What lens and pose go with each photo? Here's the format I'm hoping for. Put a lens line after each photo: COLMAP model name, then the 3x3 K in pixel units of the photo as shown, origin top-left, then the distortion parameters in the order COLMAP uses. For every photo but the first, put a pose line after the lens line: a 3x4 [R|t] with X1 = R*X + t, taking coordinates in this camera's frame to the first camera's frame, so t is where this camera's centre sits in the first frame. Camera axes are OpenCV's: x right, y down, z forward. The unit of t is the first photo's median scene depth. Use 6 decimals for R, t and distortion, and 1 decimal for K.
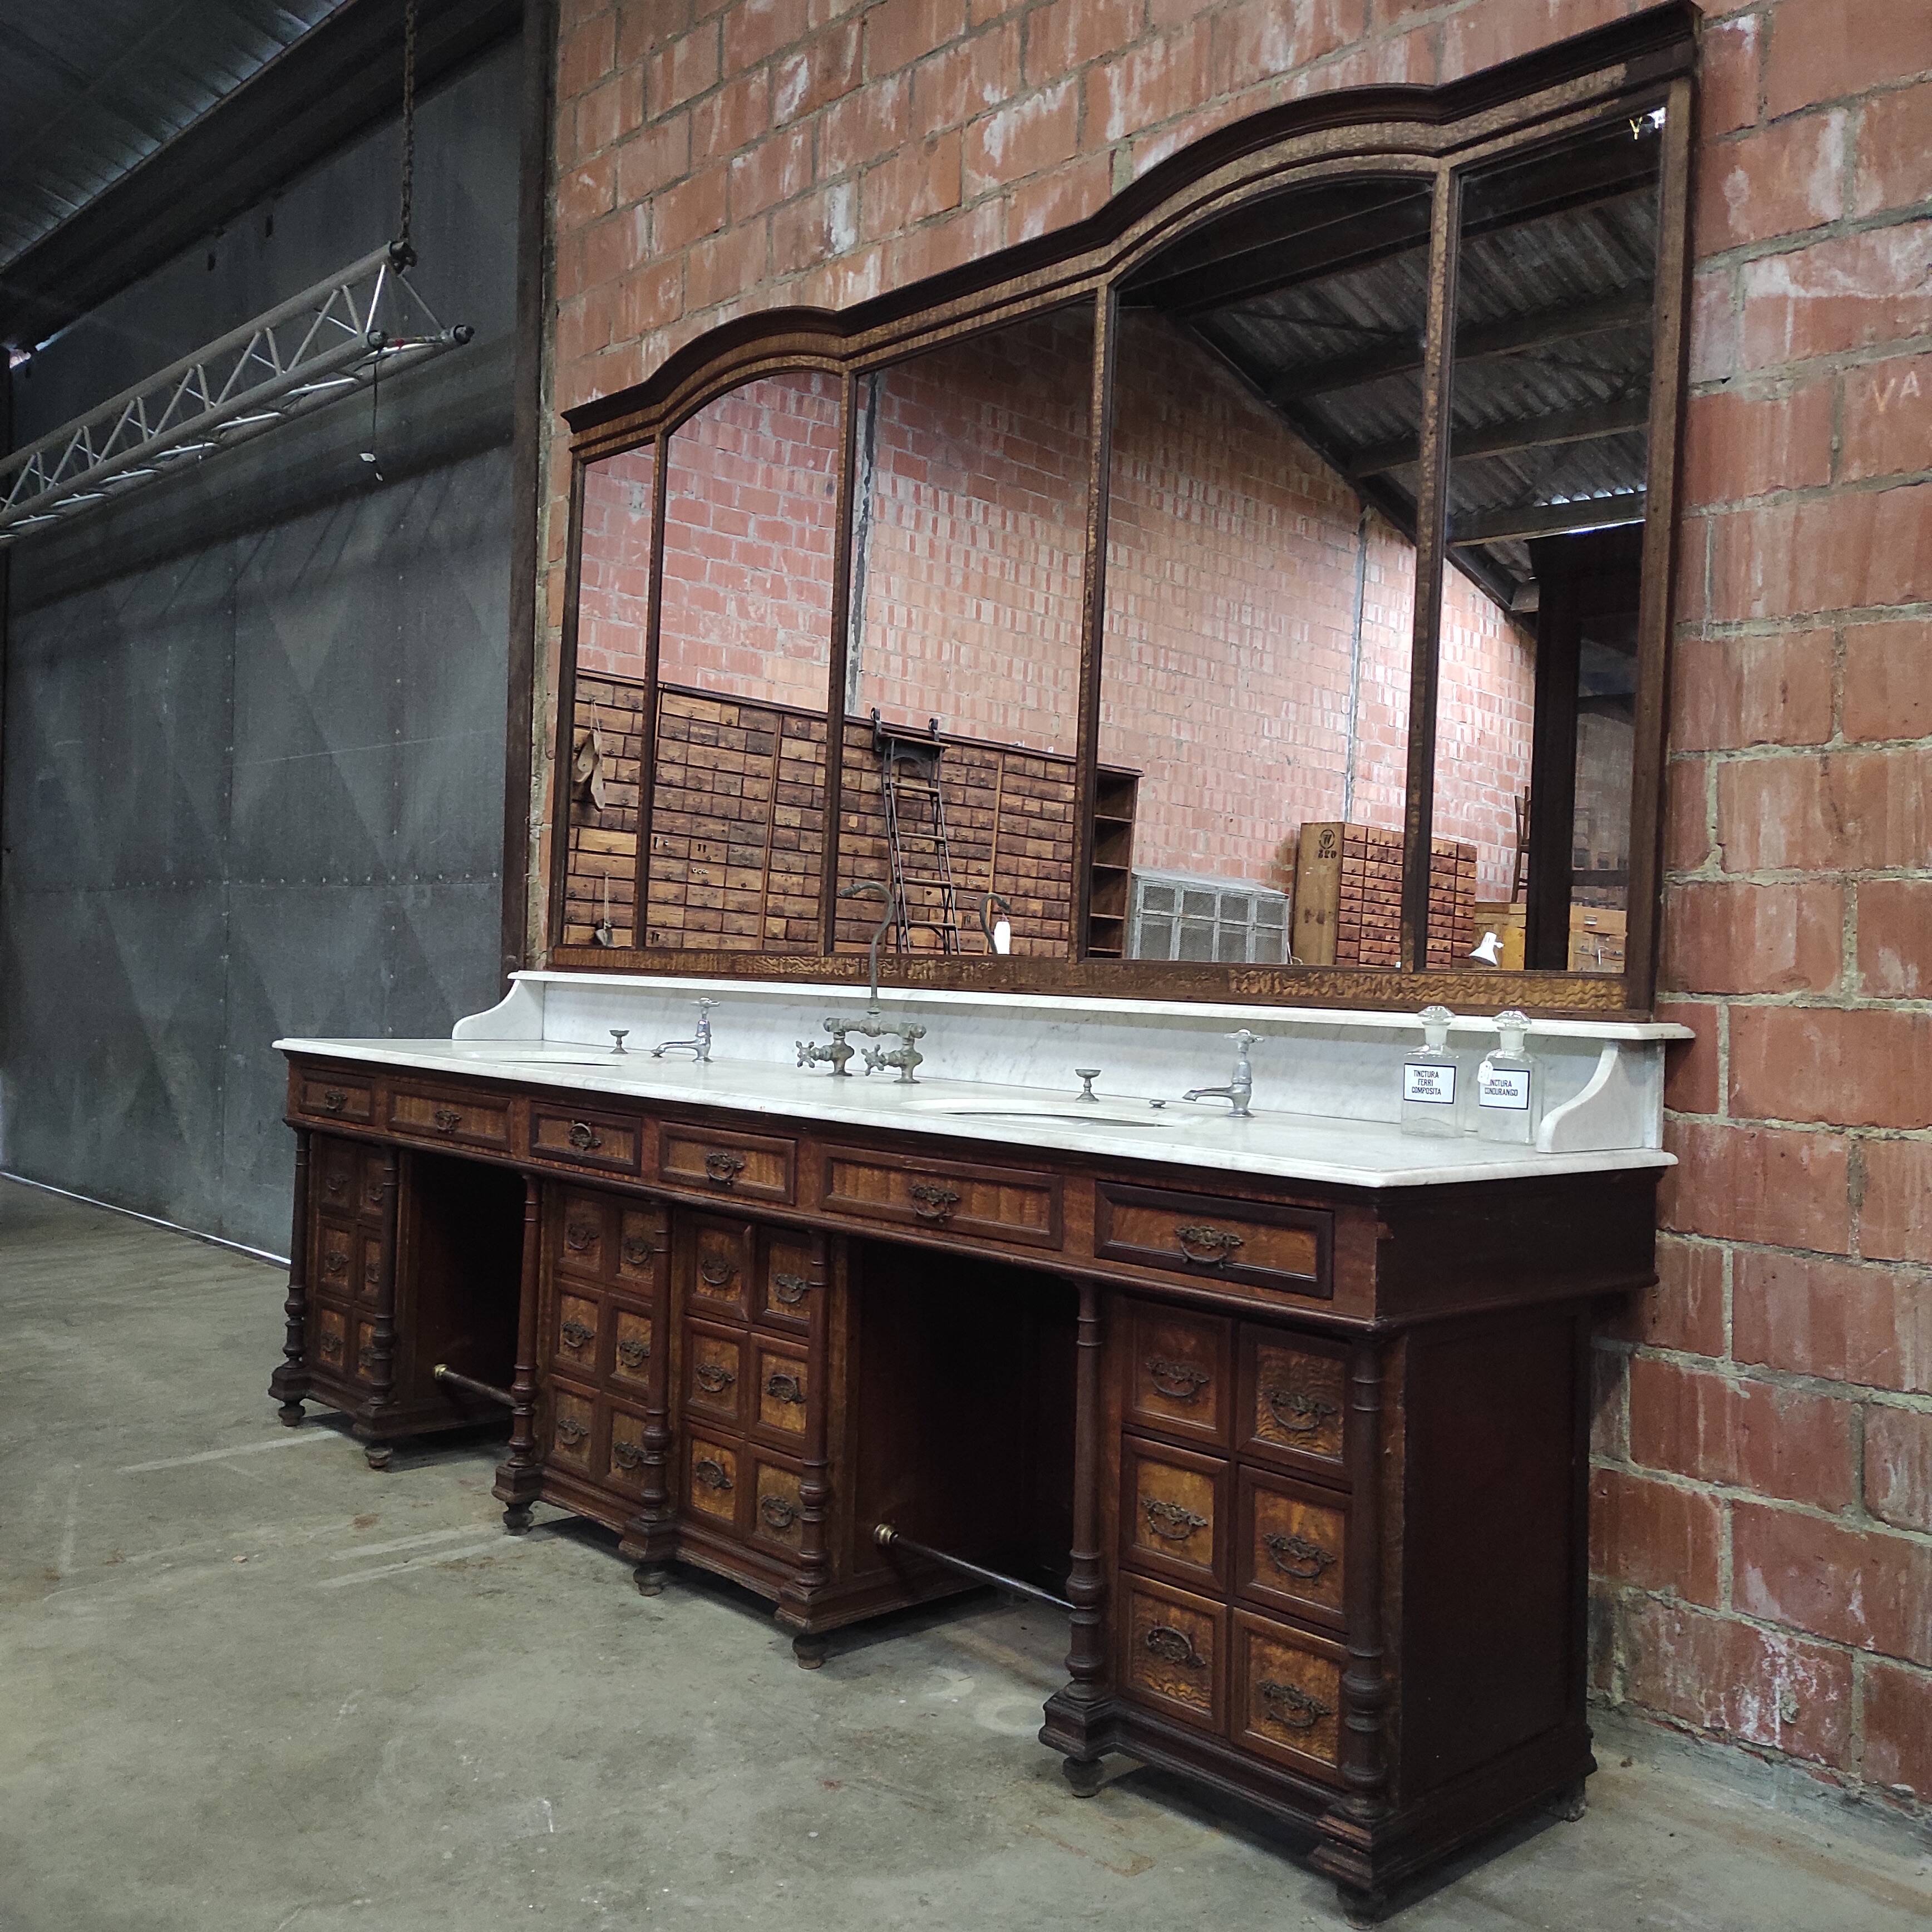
lens RADIAL K [[1898.9, 0, 968.3], [0, 1898.9, 952.7], [0, 0, 1]] dist [0.082900, -0.093036]
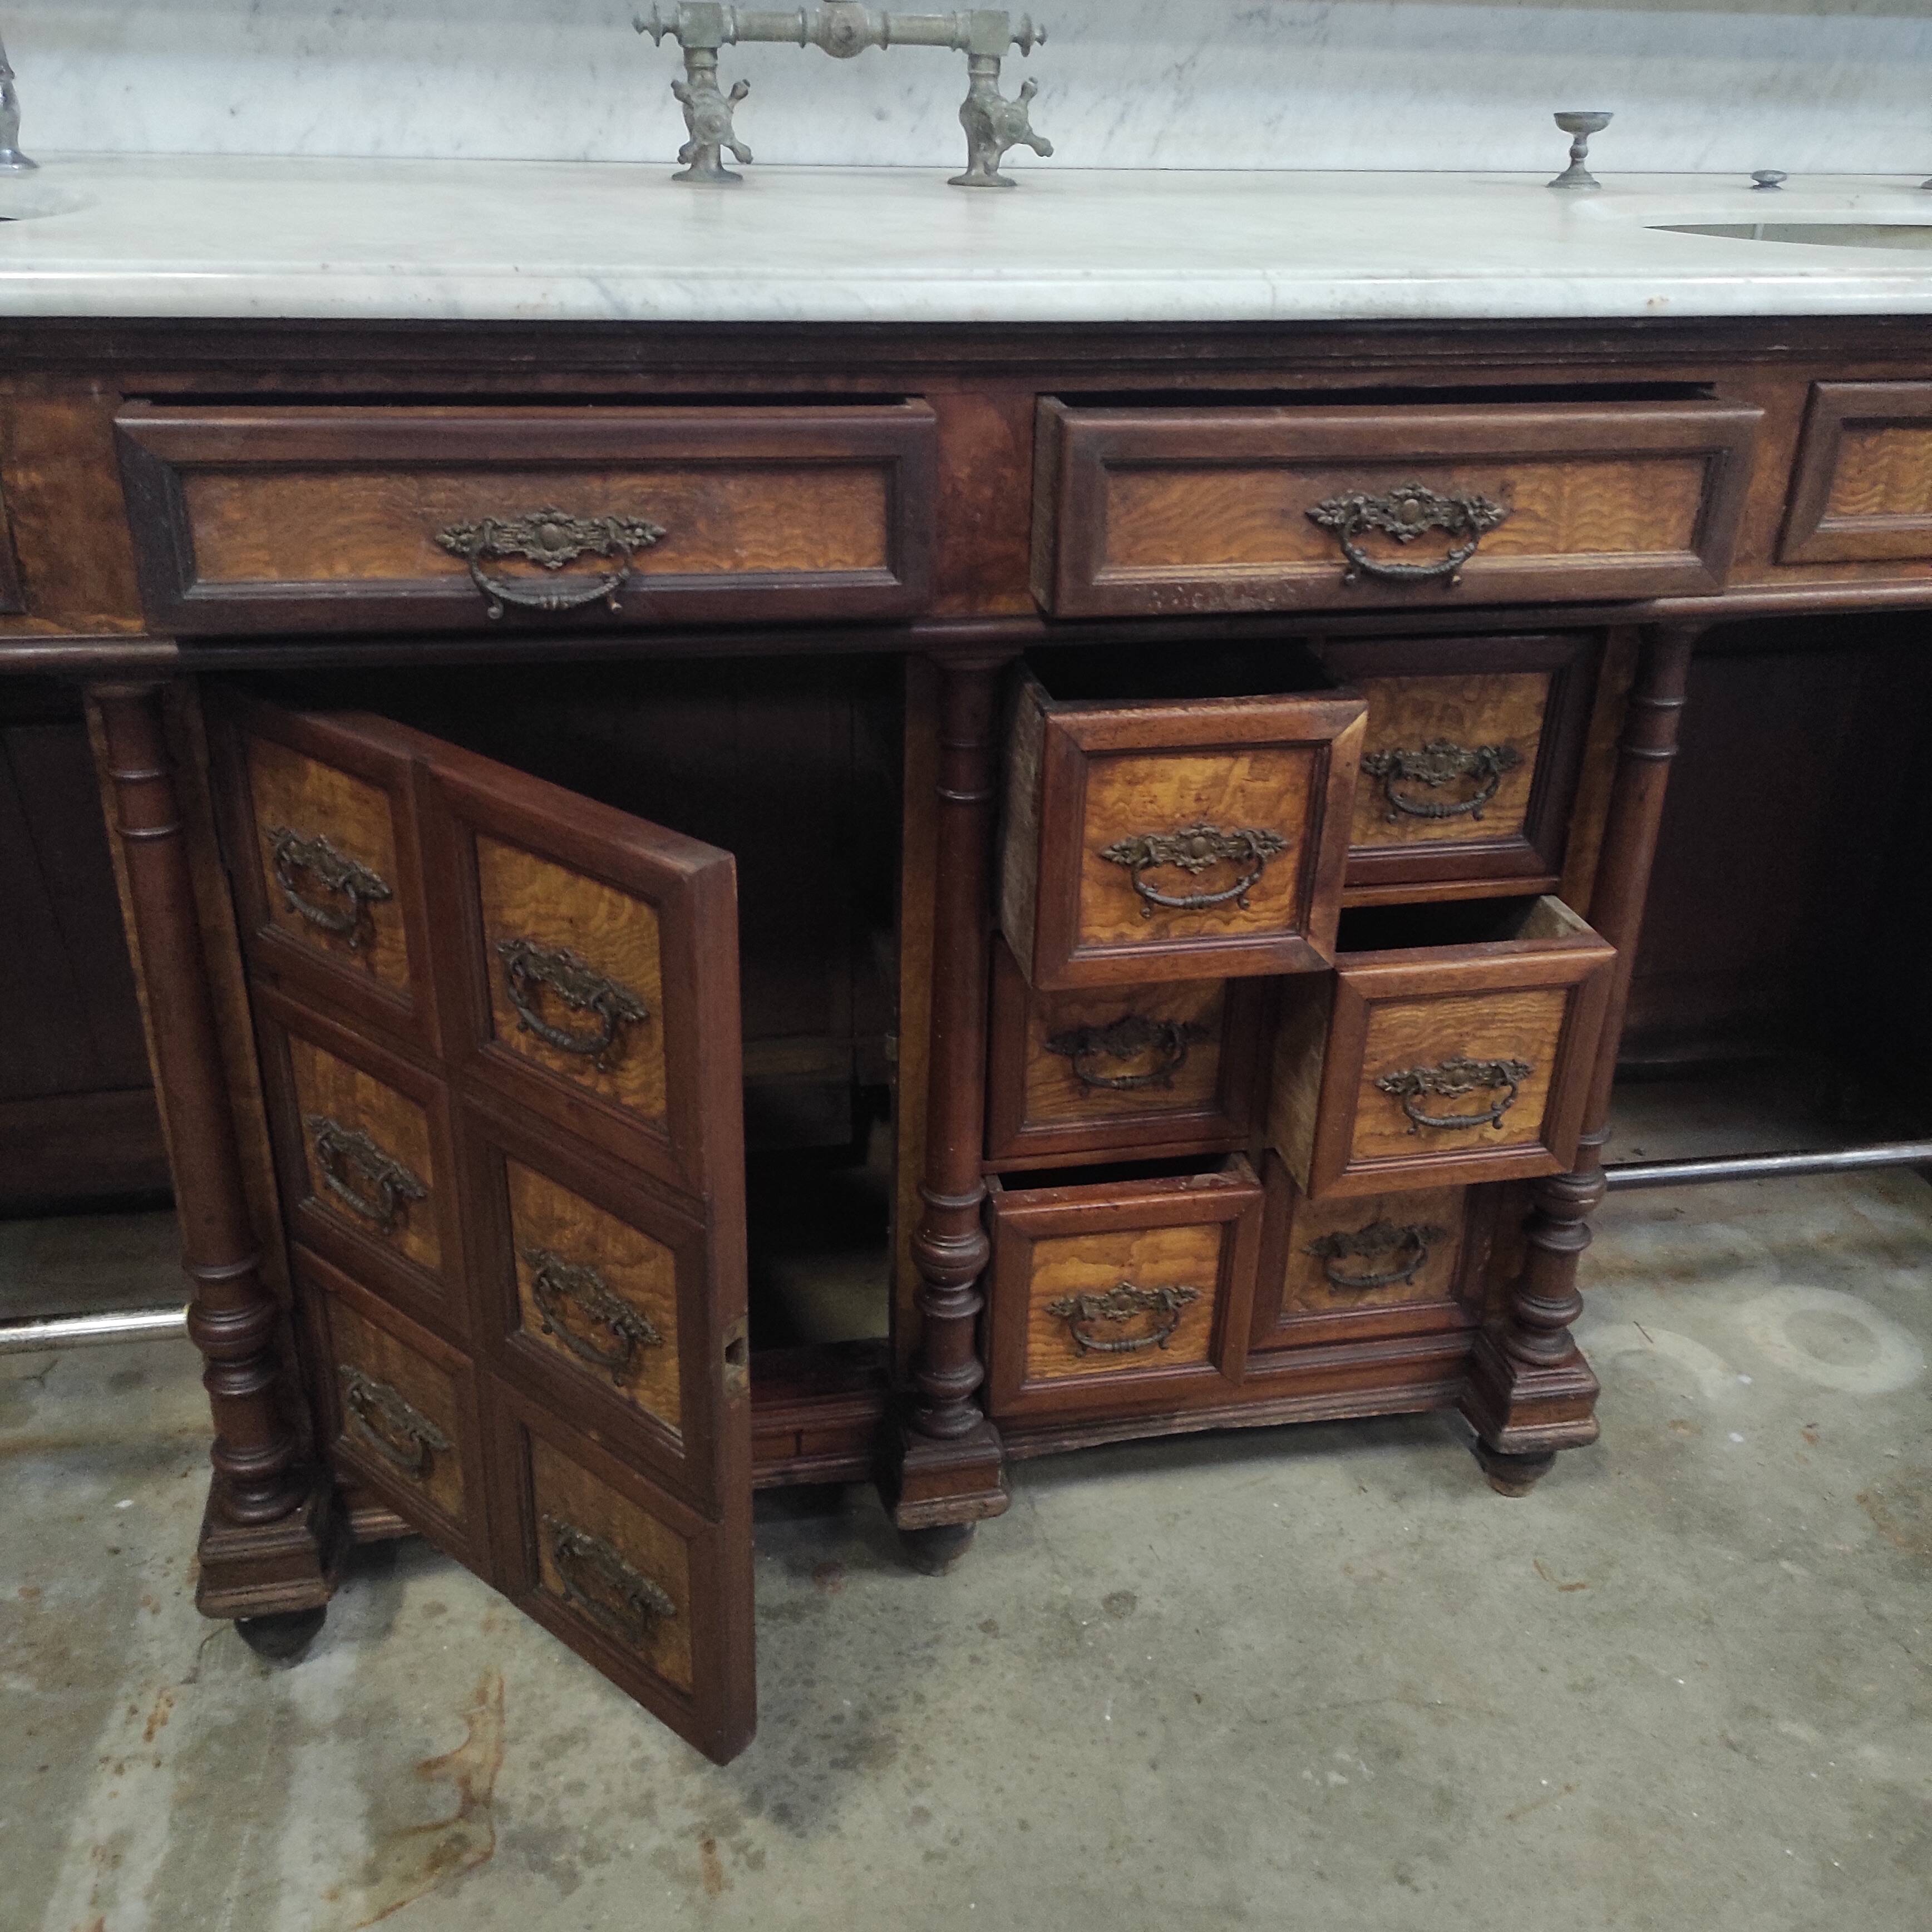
lens RADIAL K [[1898.9, 0, 968.3], [0, 1898.9, 952.7], [0, 0, 1]] dist [0.082900, -0.093036]
pose [[0.522248, -0.392020, 0.757349, -0.471512], [-0.014920, 0.883744, 0.467732, 0.028433], [-0.852663, -0.255572, 0.455684, 0.933680]]
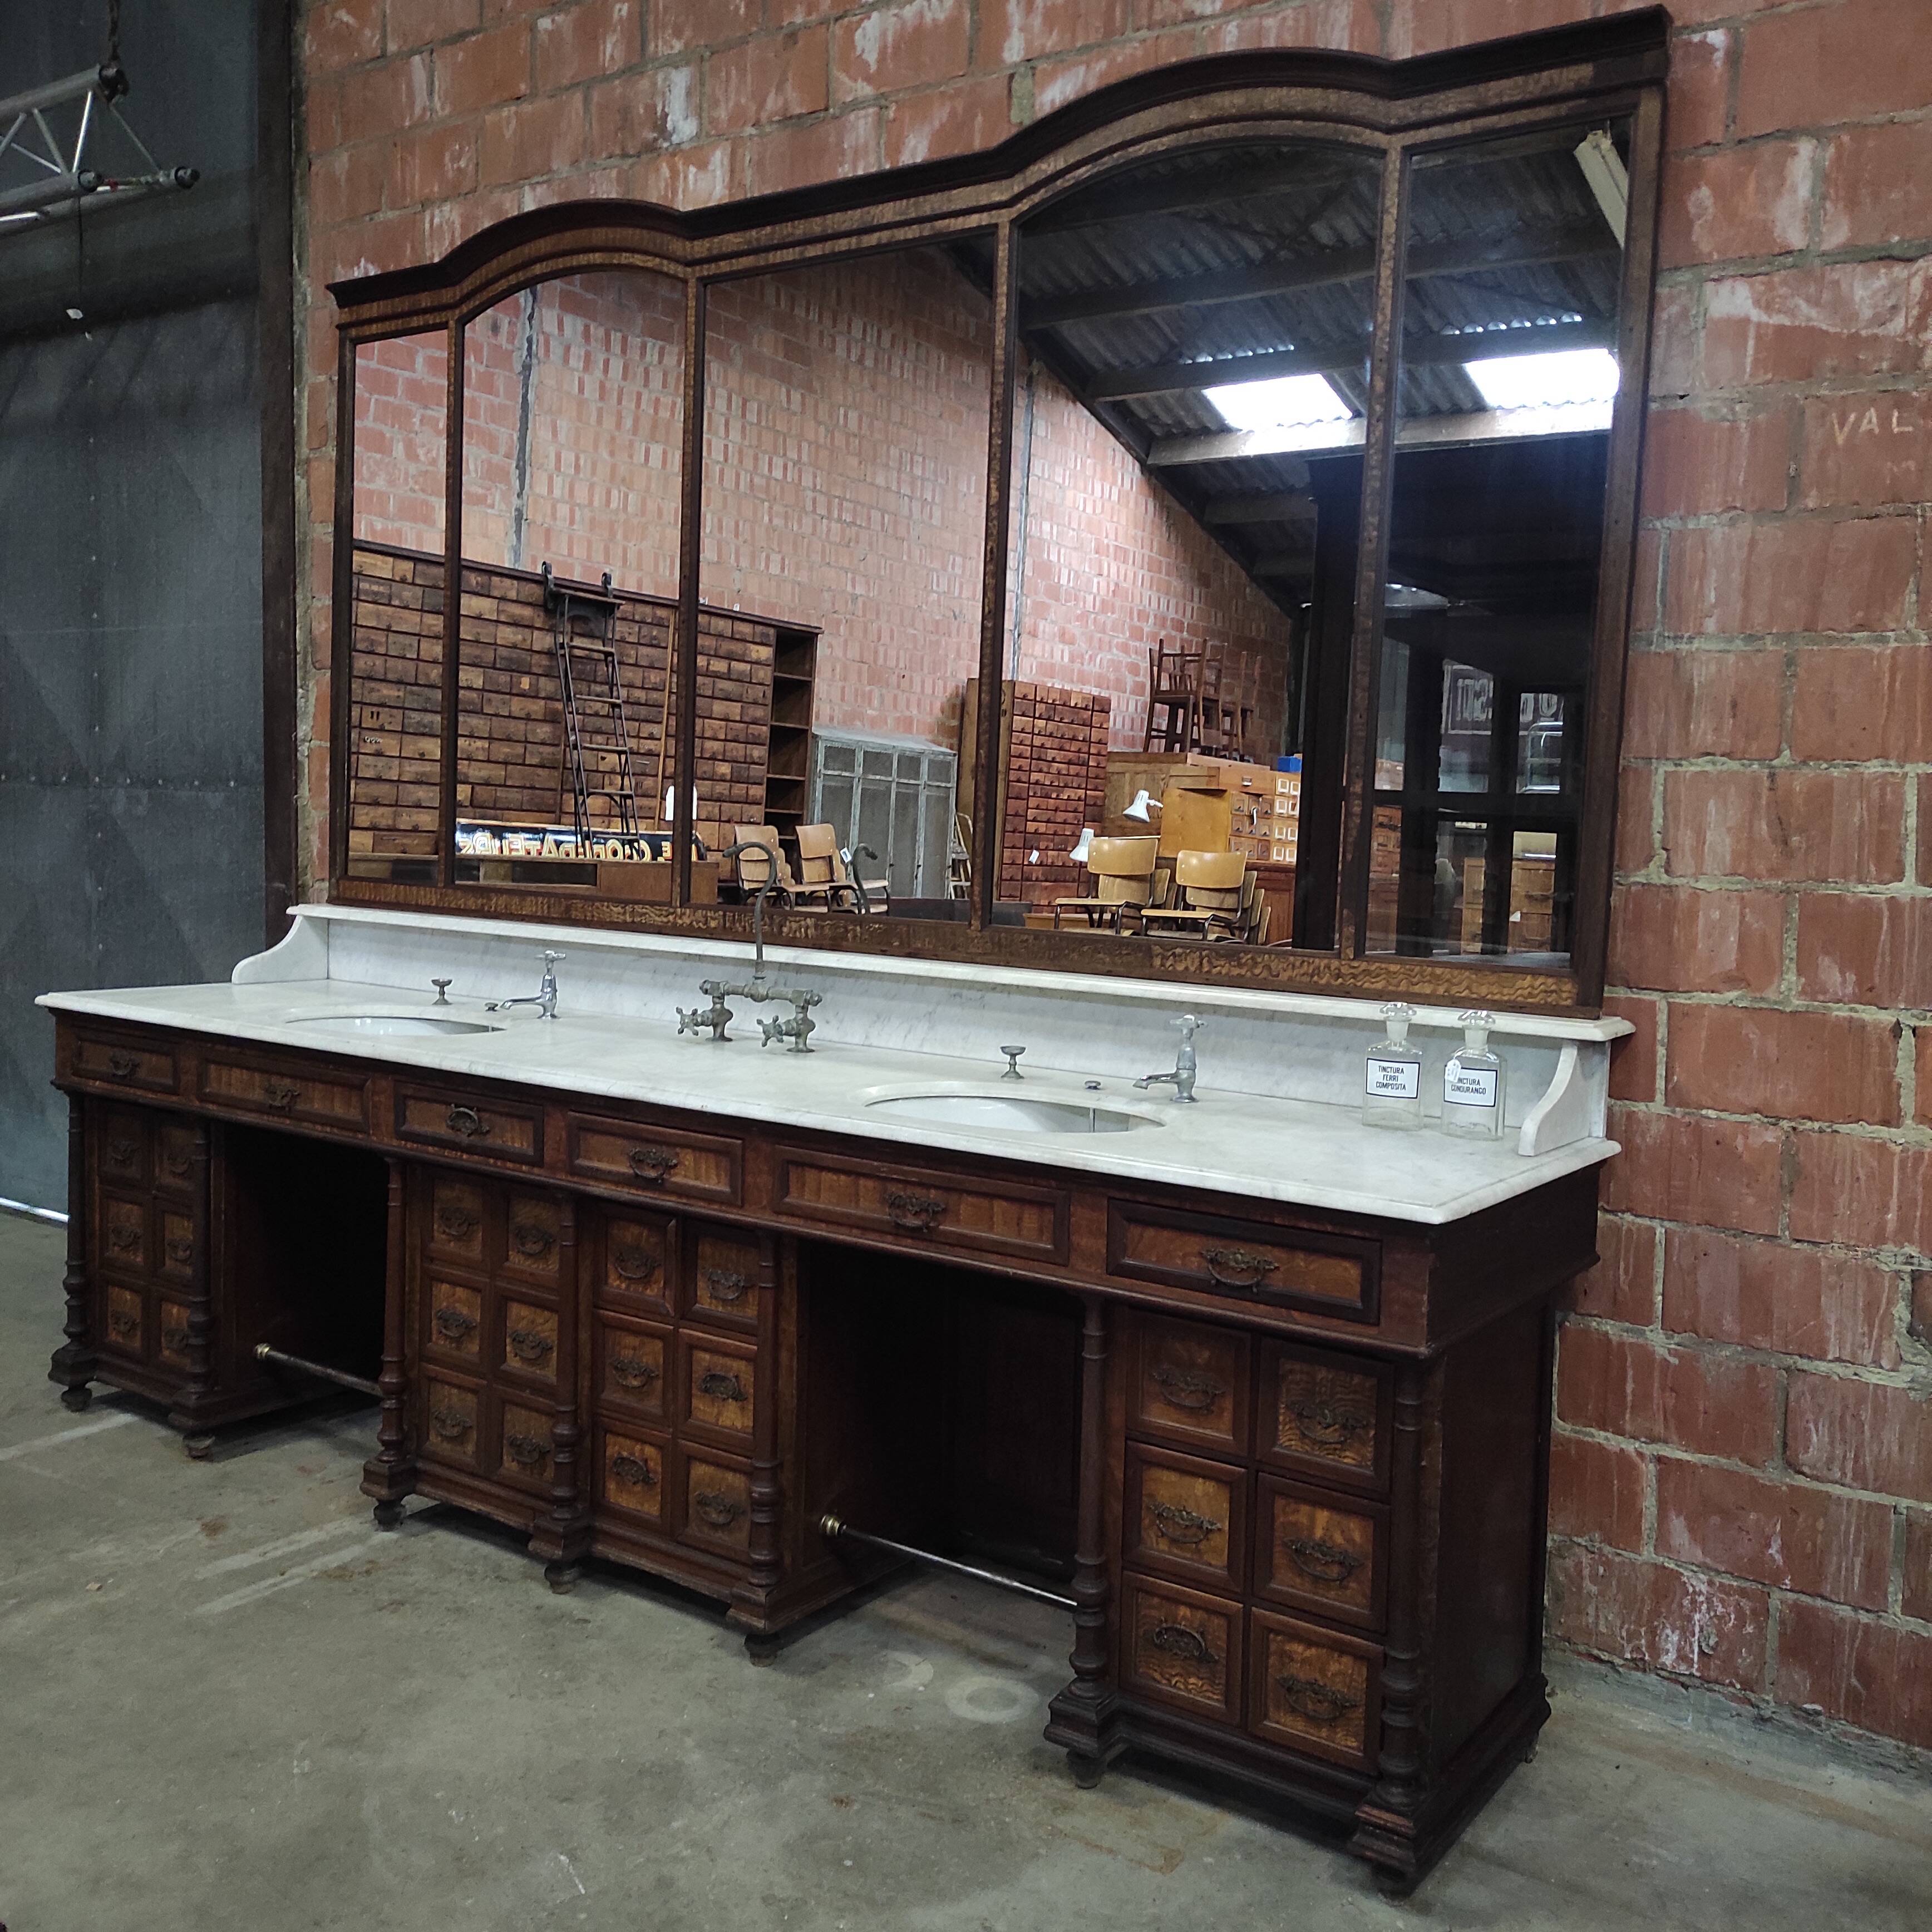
lens RADIAL K [[1898.9, 0, 968.3], [0, 1898.9, 952.7], [0, 0, 1]] dist [0.082900, -0.093036]
pose [[0.978499, -0.018712, 0.205401, -0.176235], [-0.000381, 0.995710, 0.092525, -0.086007], [-0.206251, -0.090614, 0.974295, 0.044795]]
